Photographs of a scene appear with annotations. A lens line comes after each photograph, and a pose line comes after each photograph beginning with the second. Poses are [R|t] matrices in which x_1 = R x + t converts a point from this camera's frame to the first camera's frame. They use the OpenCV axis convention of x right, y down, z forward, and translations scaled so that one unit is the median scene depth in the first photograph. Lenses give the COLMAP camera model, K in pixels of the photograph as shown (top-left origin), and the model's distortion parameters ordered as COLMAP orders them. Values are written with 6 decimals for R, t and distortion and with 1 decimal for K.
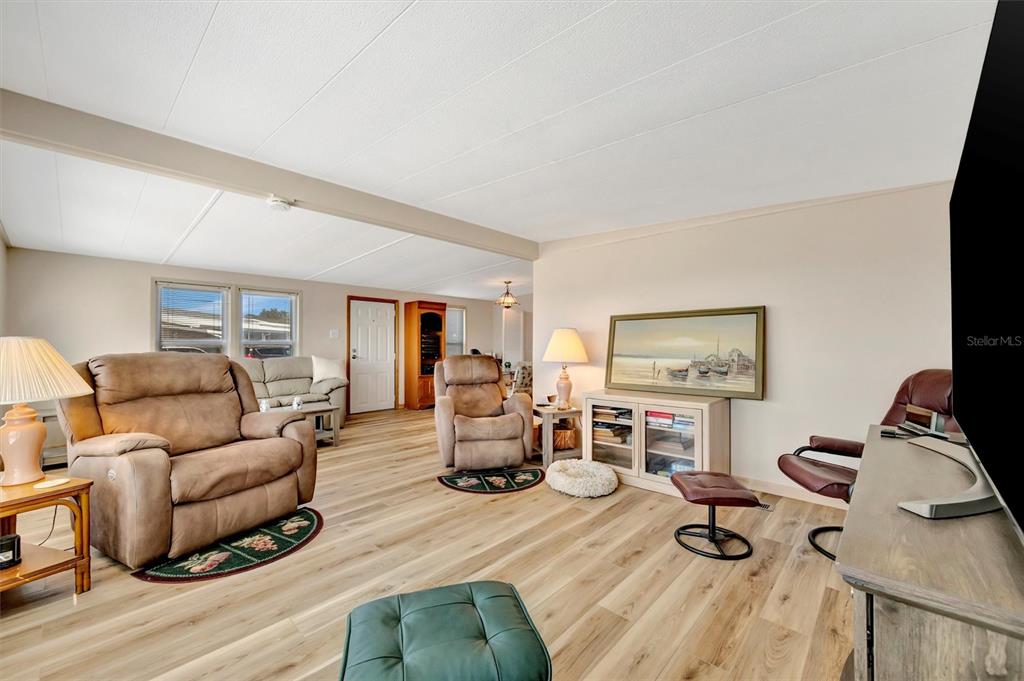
lens RADIAL K [[400.8, 0, 509.9], [0, 400.8, 346.3], [0, 0, 1]] dist [0.000499, 0.000007]
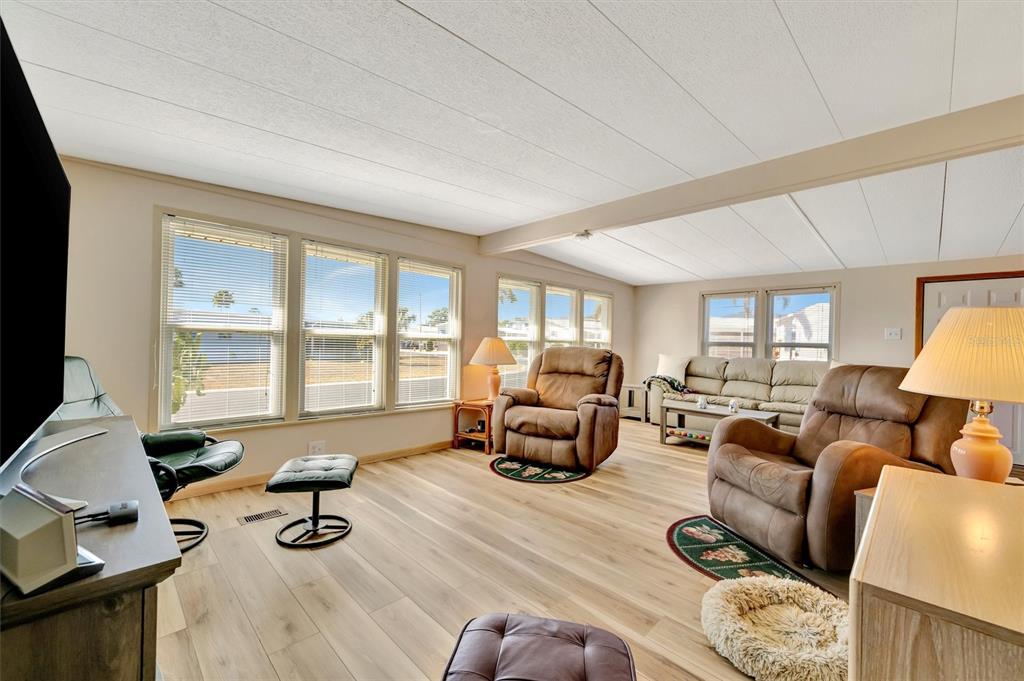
lens RADIAL K [[400.8, 0, 509.9], [0, 400.8, 346.3], [0, 0, 1]] dist [0.000499, 0.000007]
pose [[-0.013563, 0.017696, -0.999751, 0.814282], [-0.022555, 0.999584, 0.017999, -0.013071], [0.999654, 0.022793, -0.013158, 0.836624]]
